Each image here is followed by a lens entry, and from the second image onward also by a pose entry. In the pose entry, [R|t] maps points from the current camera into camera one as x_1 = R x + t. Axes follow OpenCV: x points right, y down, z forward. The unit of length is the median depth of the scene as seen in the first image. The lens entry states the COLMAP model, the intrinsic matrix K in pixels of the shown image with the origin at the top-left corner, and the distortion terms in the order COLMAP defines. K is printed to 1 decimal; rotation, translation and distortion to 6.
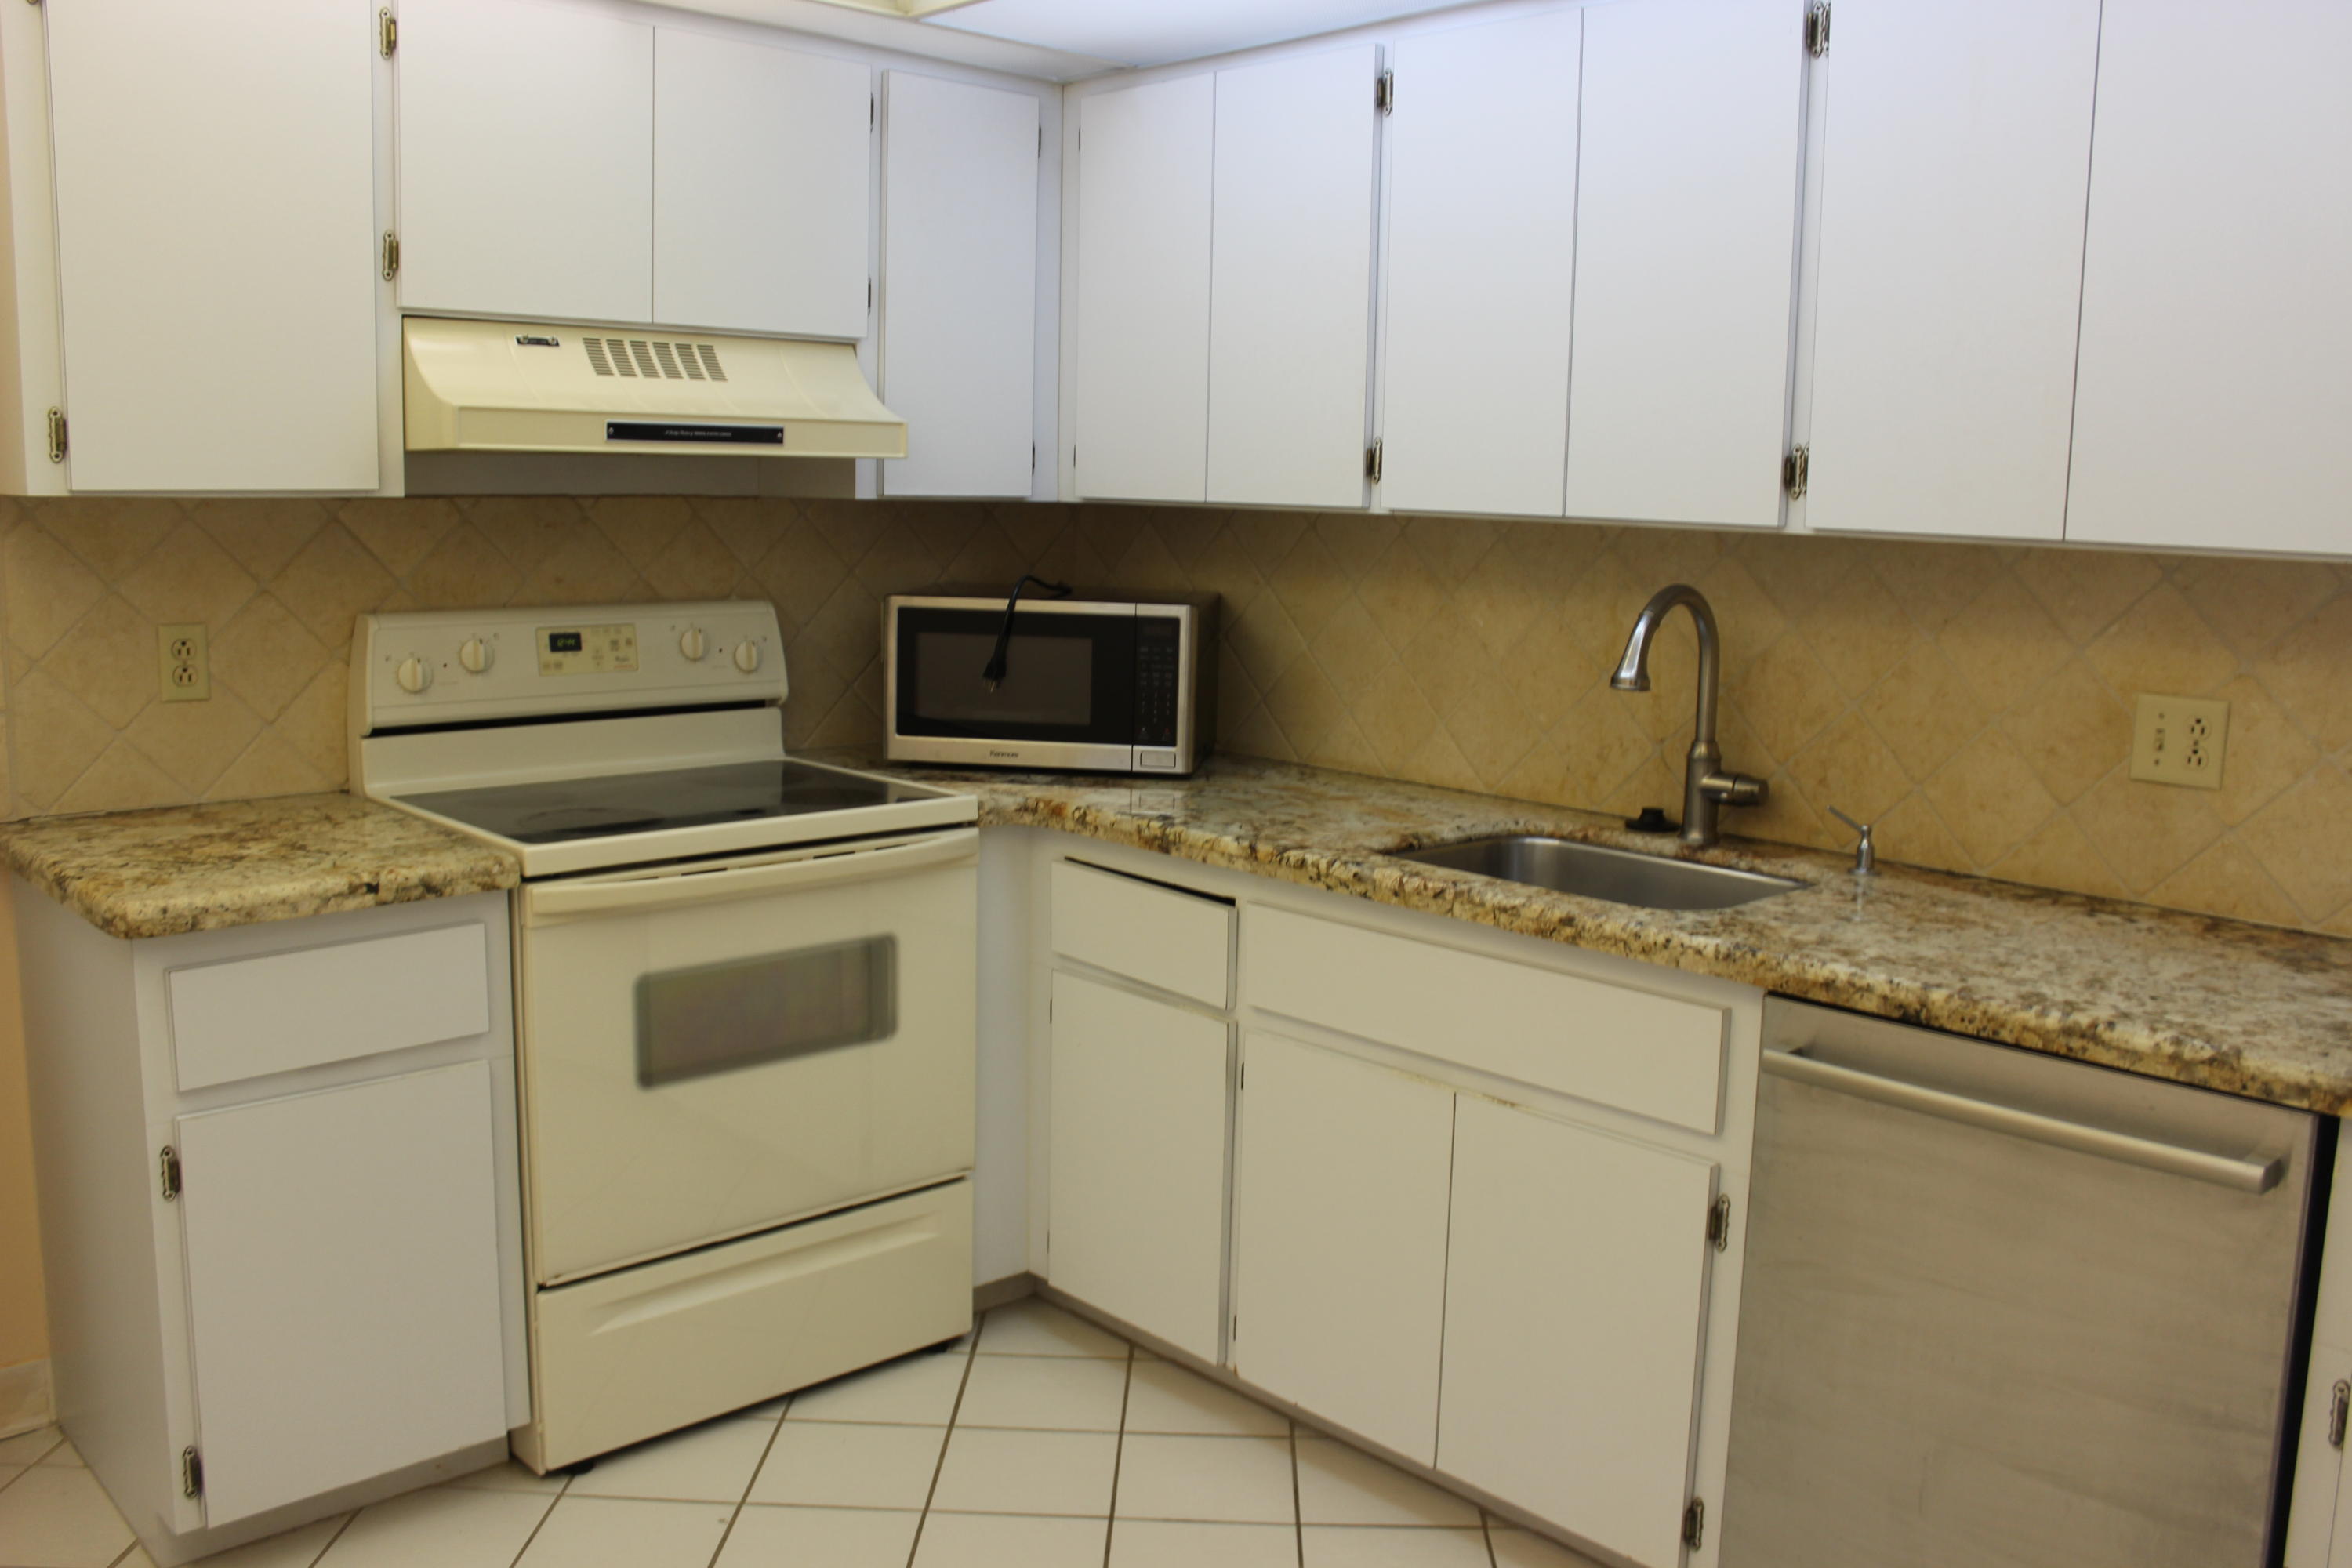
lens RADIAL K [[1978.7, 0, 1187.5], [0, 1978.7, 791.5], [0, 0, 1]] dist [-0.146304, 0.106199]
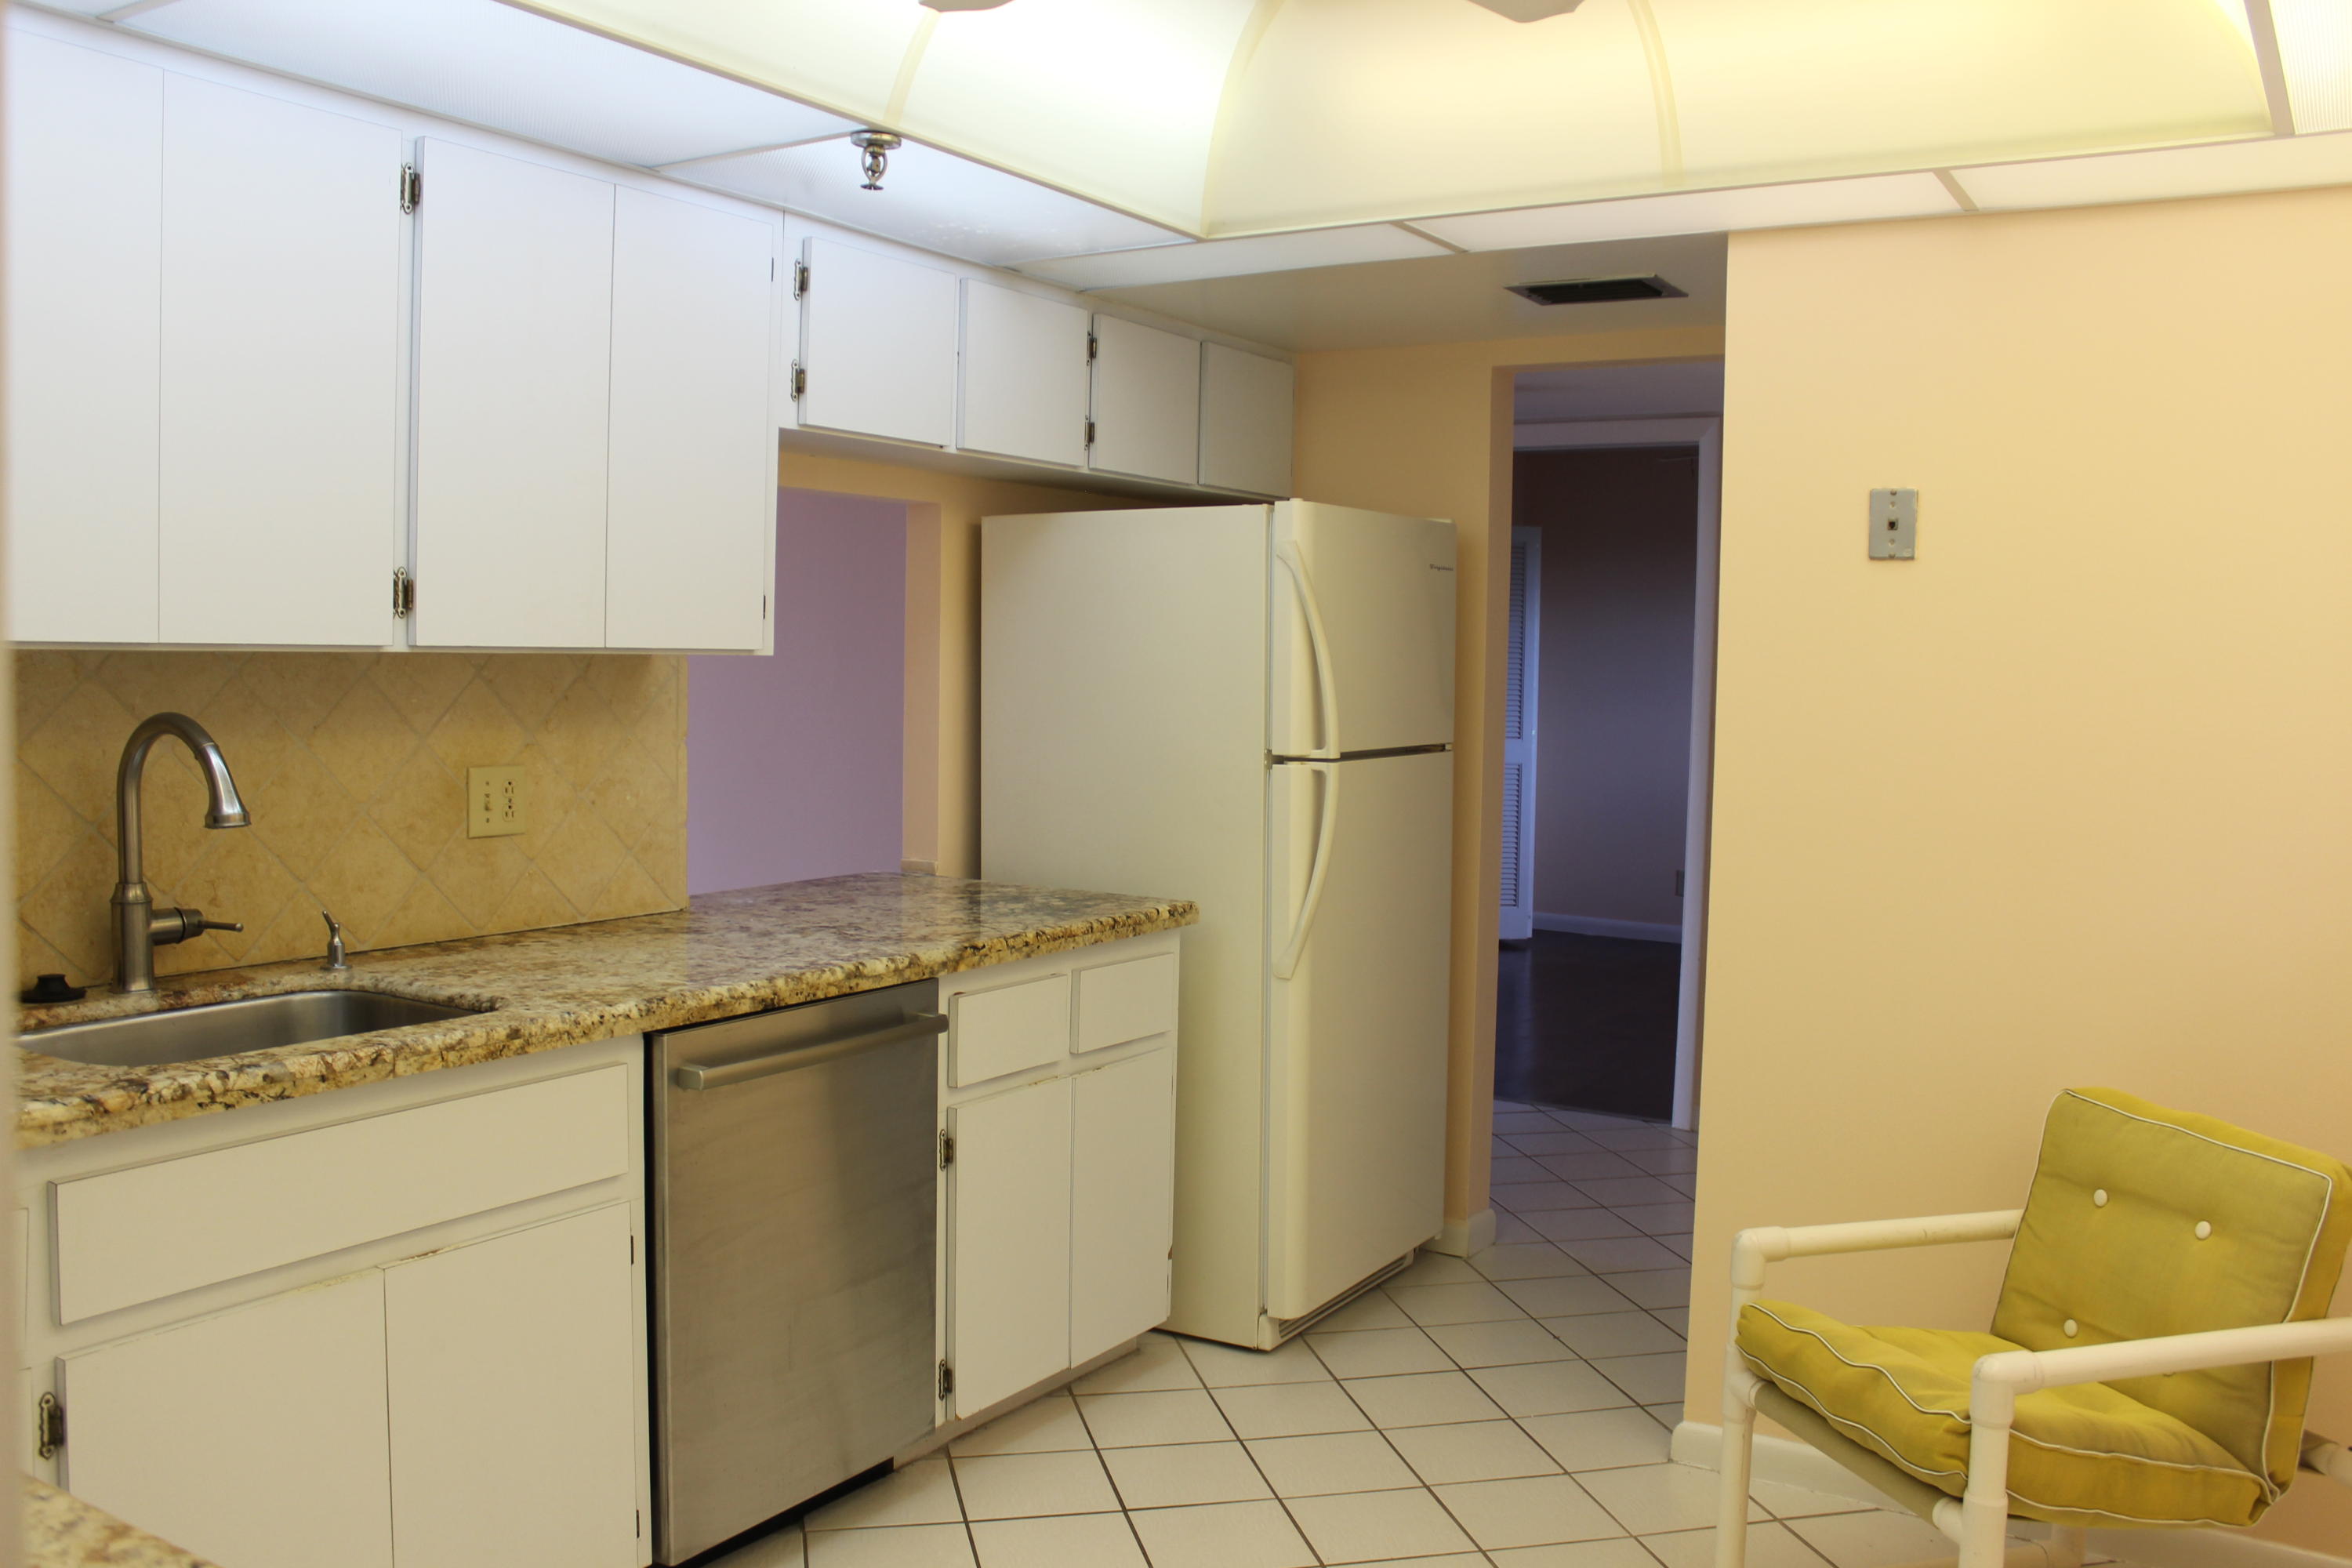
lens RADIAL K [[1978.7, 0, 1192.6], [0, 1978.7, 790.8], [0, 0, 1]] dist [-0.146304, 0.106199]
pose [[-0.232291, -0.099350, 0.967559, -0.738013], [0.126468, 0.983240, 0.131323, -0.127032], [-0.964389, 0.152871, -0.215833, 0.733934]]
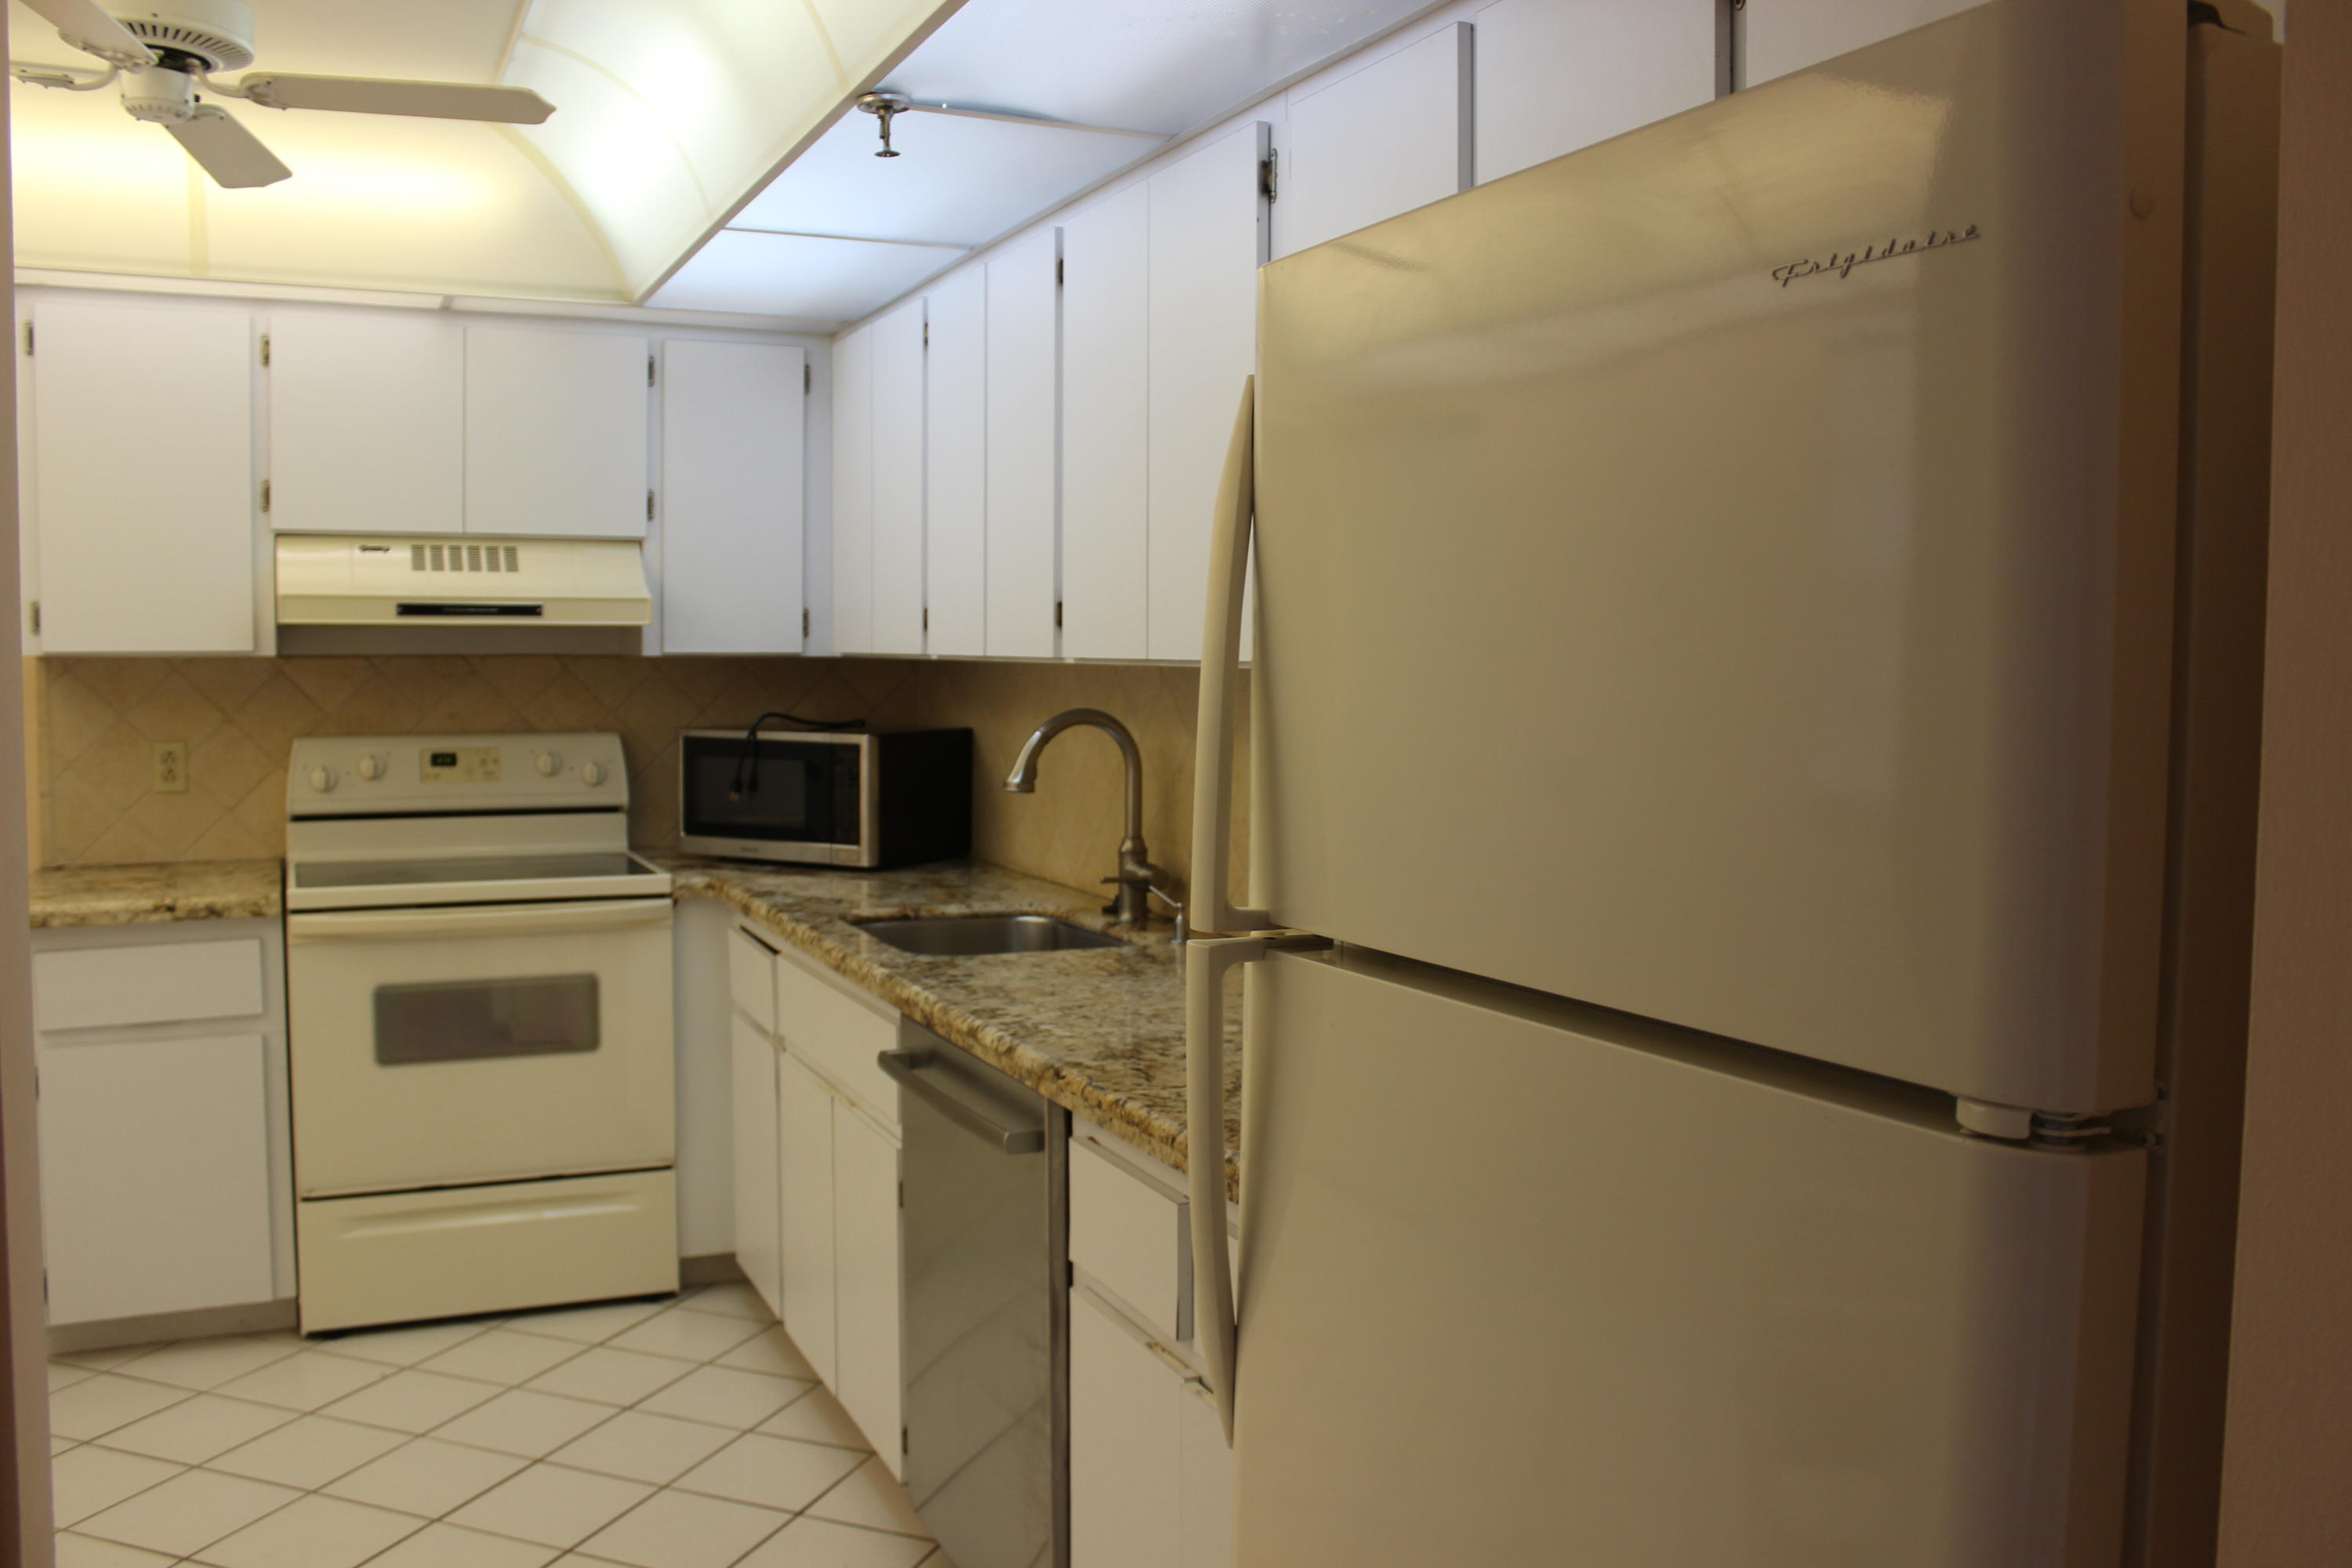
lens RADIAL K [[1978.7, 0, 1231.7], [0, 1978.7, 795.2], [0, 0, 1]] dist [-0.146304, 0.106199]
pose [[0.948258, 0.007718, -0.317407, 0.739717], [-0.034754, 0.996220, -0.079605, 0.044732], [0.315593, 0.086517, 0.944942, -0.147649]]
